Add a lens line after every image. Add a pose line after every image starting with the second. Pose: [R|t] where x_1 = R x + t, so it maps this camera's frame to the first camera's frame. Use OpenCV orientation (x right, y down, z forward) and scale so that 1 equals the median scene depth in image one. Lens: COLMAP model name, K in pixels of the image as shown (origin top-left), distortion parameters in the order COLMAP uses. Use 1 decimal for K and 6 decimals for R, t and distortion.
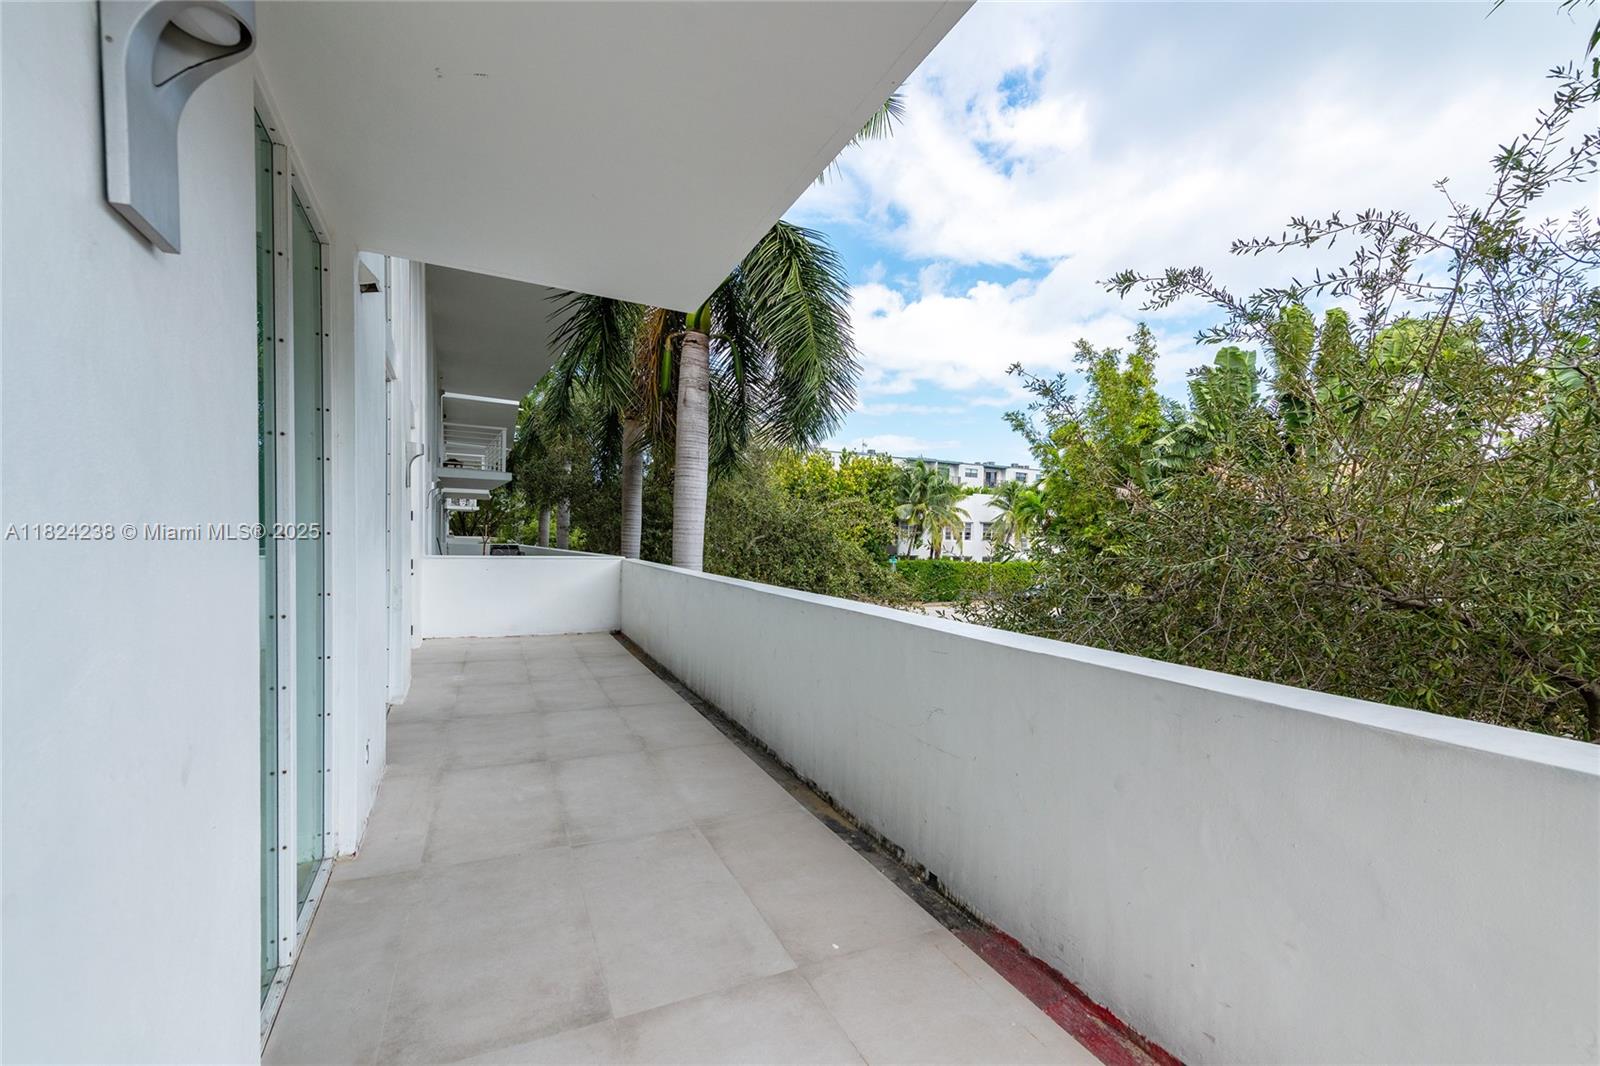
lens RADIAL K [[646.2, 0, 800.0], [0, 646.2, 533.0], [0, 0, 1]] dist [-0.001683, -0.000293]
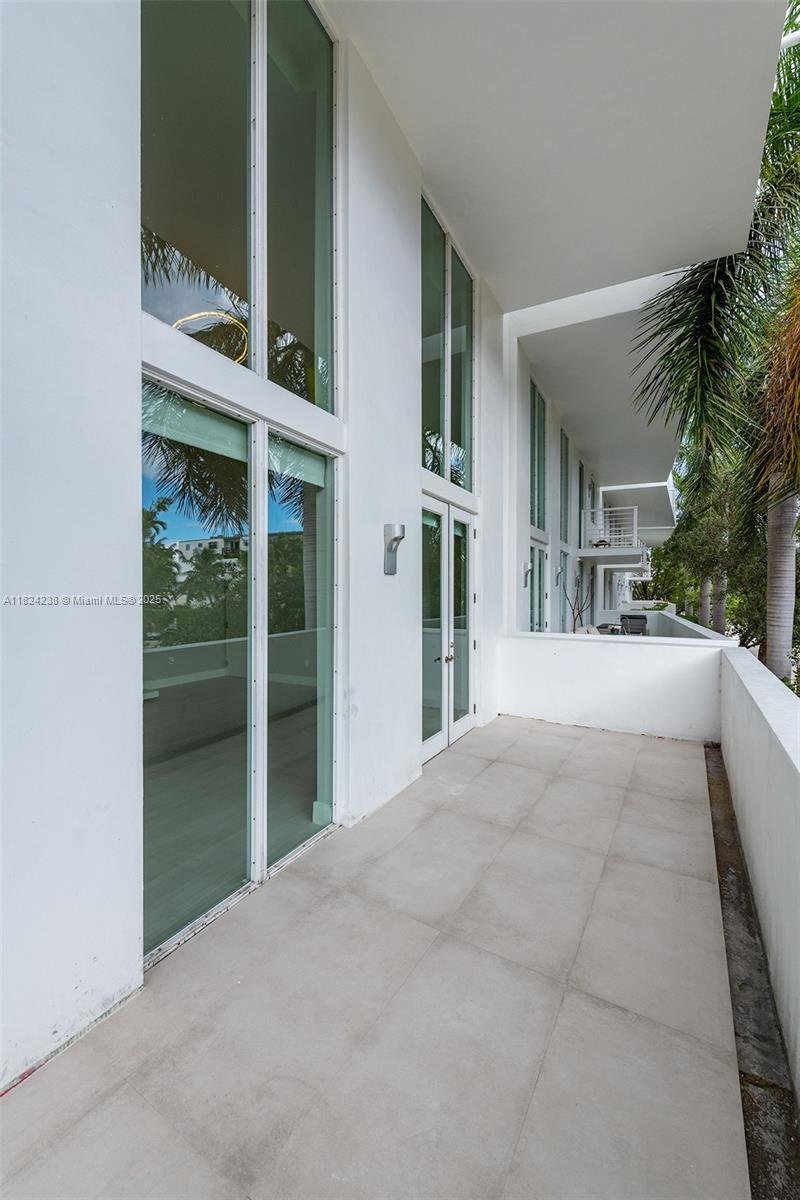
lens RADIAL K [[474.4, 0, 400.0], [0, 474.4, 600.0], [0, 0, 1]] dist [-0.000982, -0.000314]
pose [[0.553464, -0.004963, -0.832858, -0.009650], [0.014241, 0.999892, 0.003506, -0.009404], [0.832751, -0.013801, 0.553475, 0.152971]]
